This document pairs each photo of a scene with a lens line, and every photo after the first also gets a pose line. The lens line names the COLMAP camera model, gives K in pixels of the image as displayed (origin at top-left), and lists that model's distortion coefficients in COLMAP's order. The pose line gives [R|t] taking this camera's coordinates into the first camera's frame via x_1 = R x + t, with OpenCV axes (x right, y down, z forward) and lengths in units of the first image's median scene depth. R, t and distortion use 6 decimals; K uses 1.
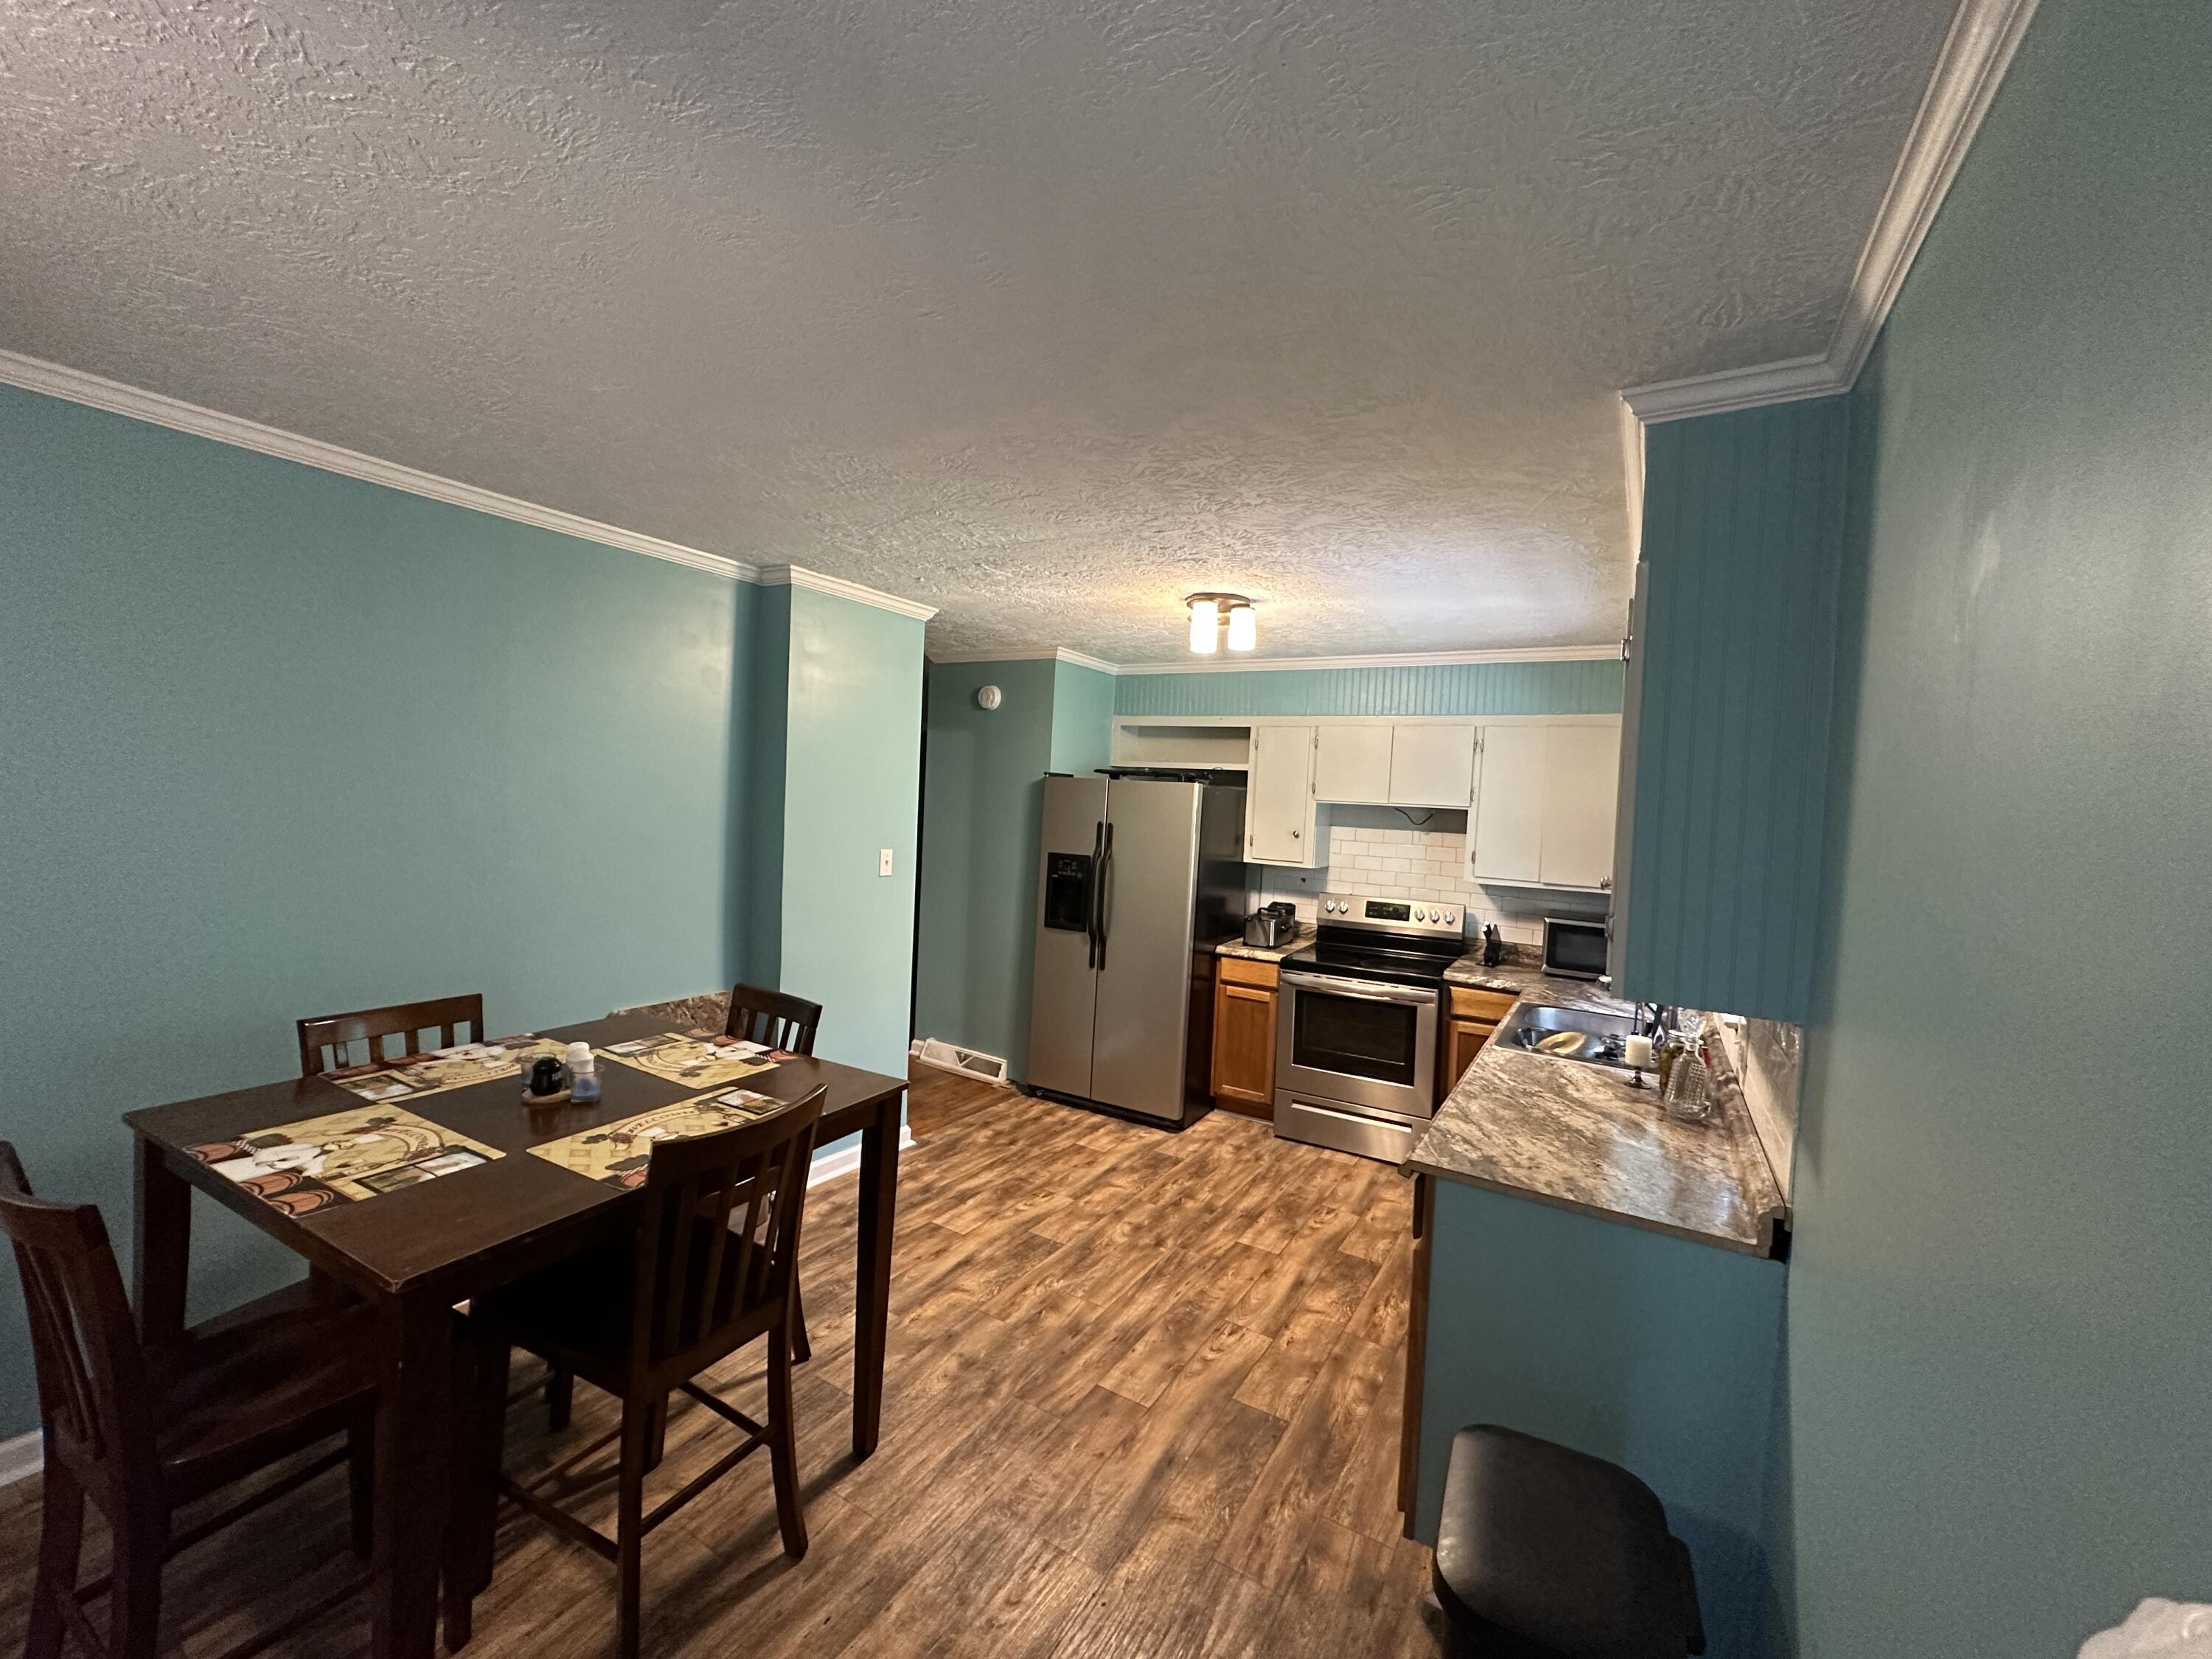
lens RADIAL K [[877.8, 0, 1107.4], [0, 877.8, 826.5], [0, 0, 1]] dist [-0.001122, 0.000071]
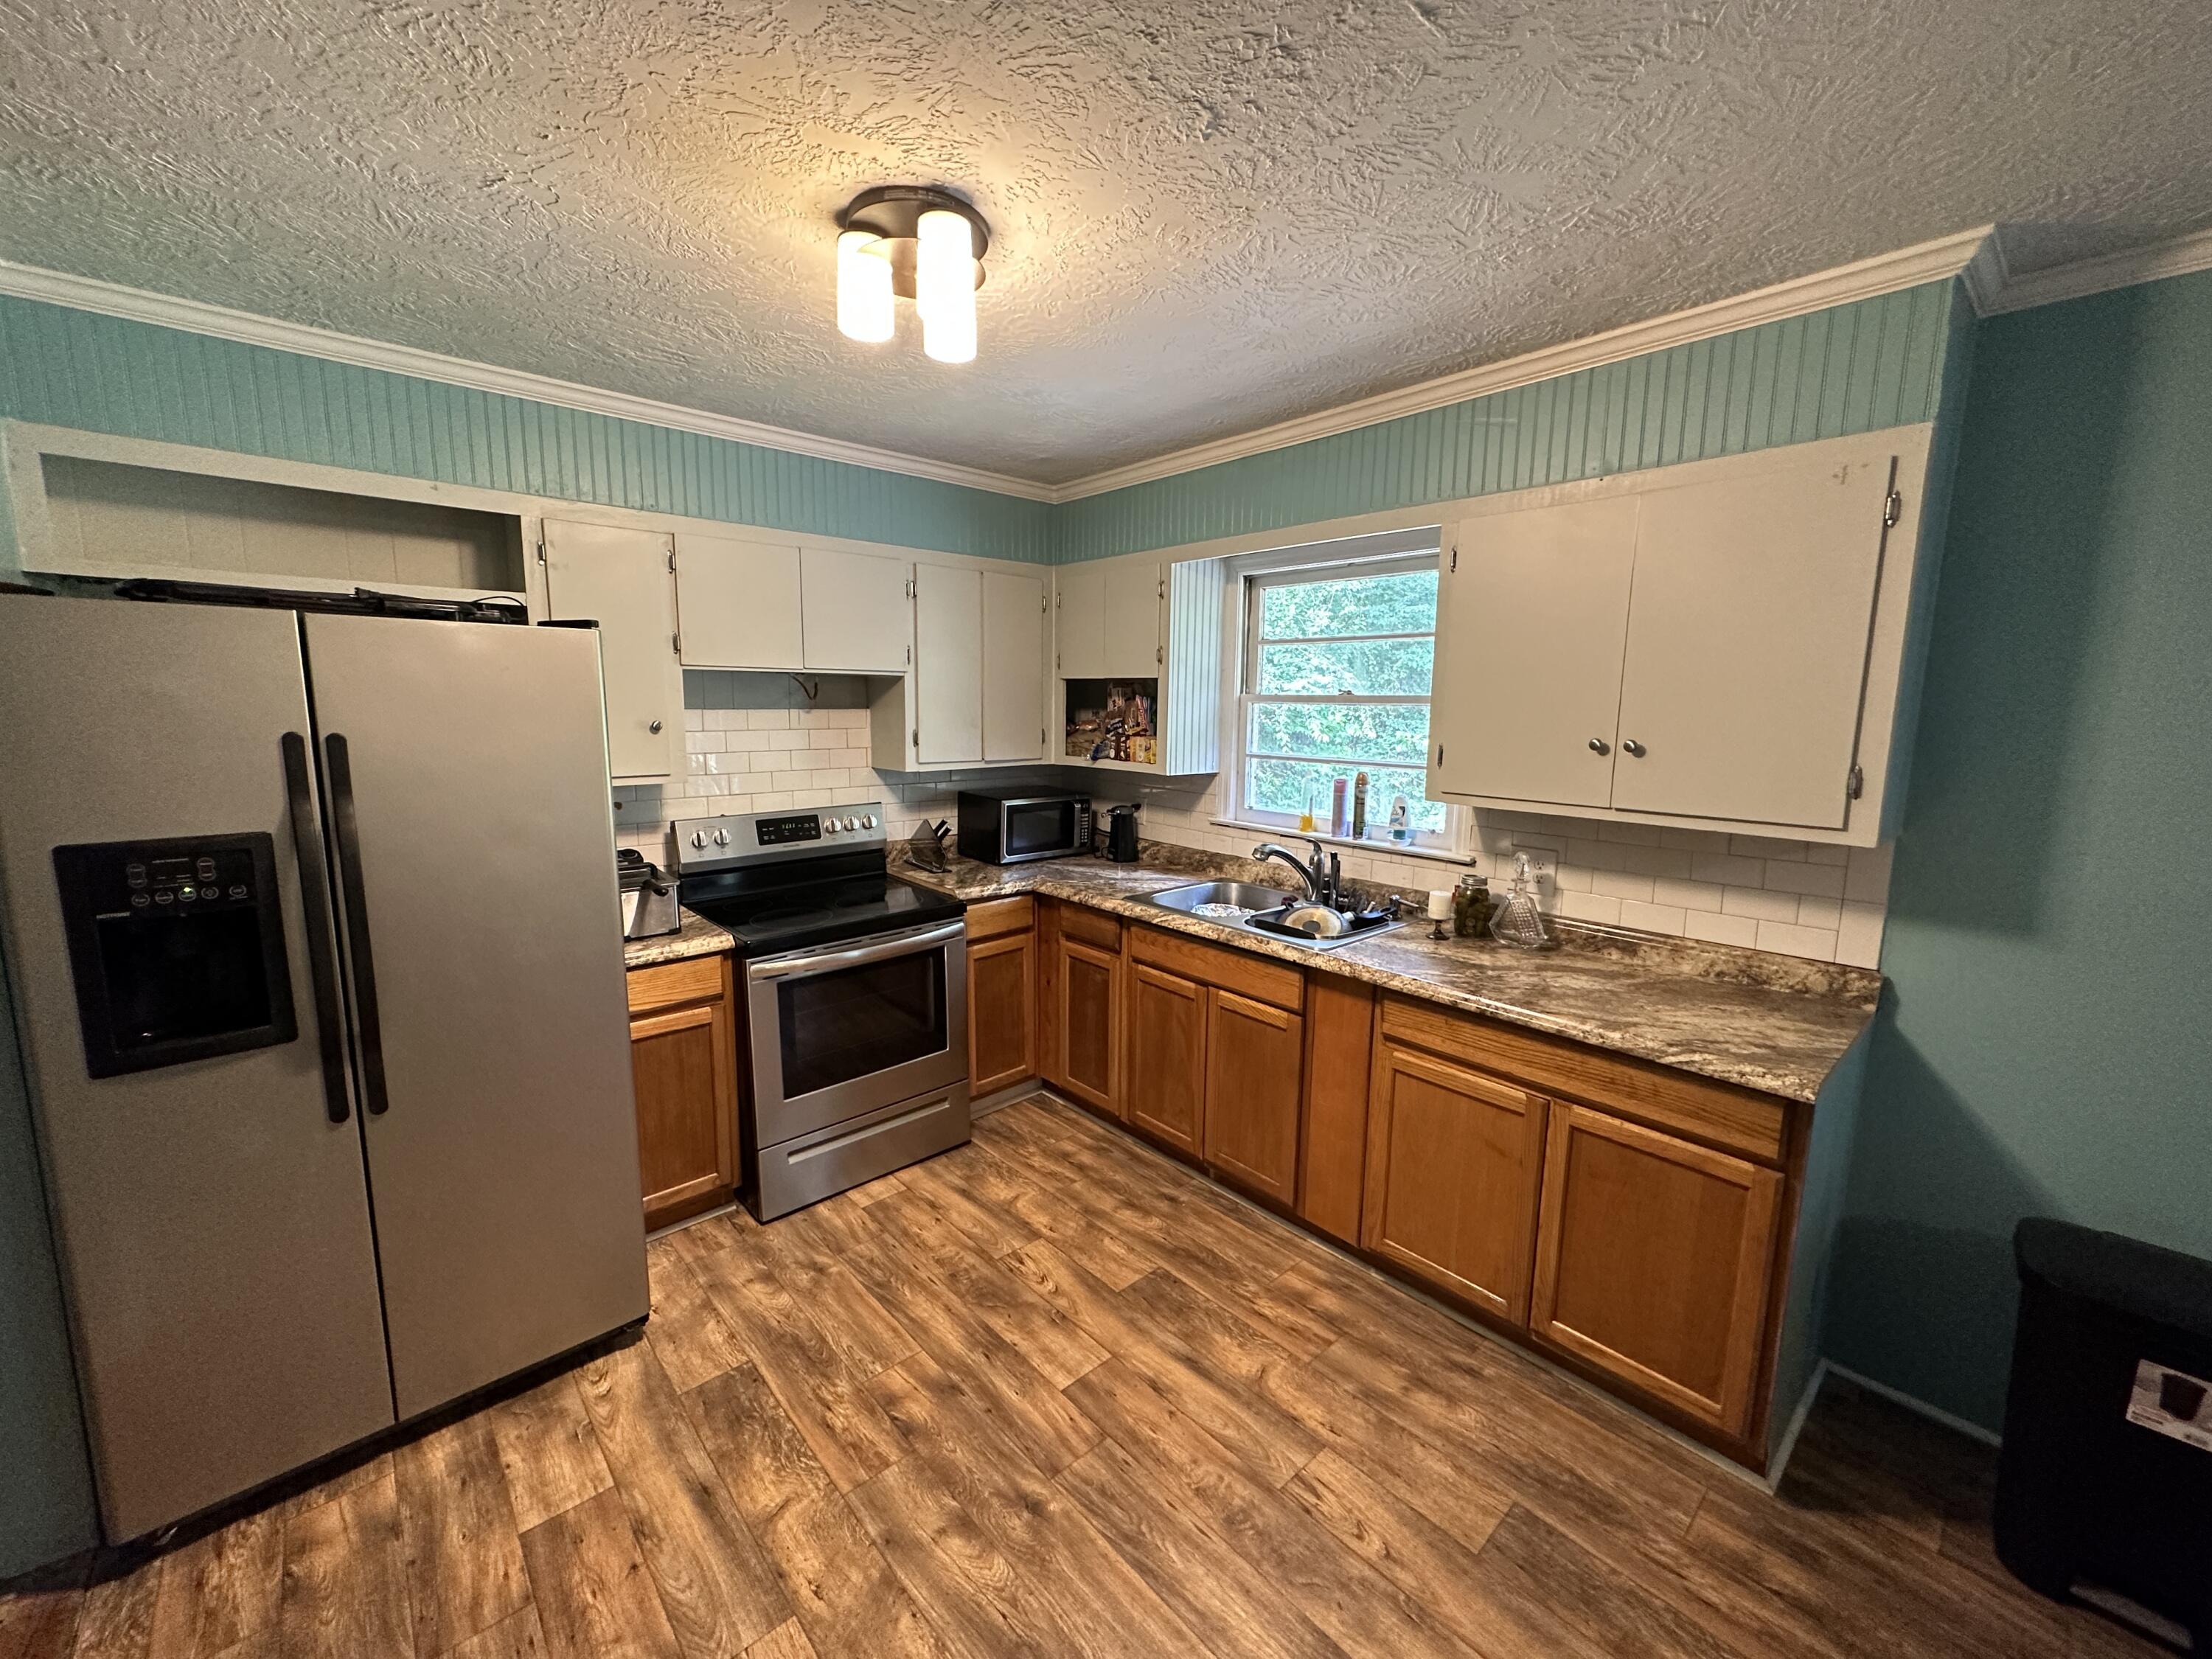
lens RADIAL K [[877.8, 0, 1105.4], [0, 877.8, 829.0], [0, 0, 1]] dist [-0.001122, 0.000071]
pose [[0.290977, -0.186136, 0.938449, -0.336219], [0.035663, 0.982320, 0.183780, -0.027625], [-0.956065, -0.020008, 0.292471, 0.766470]]
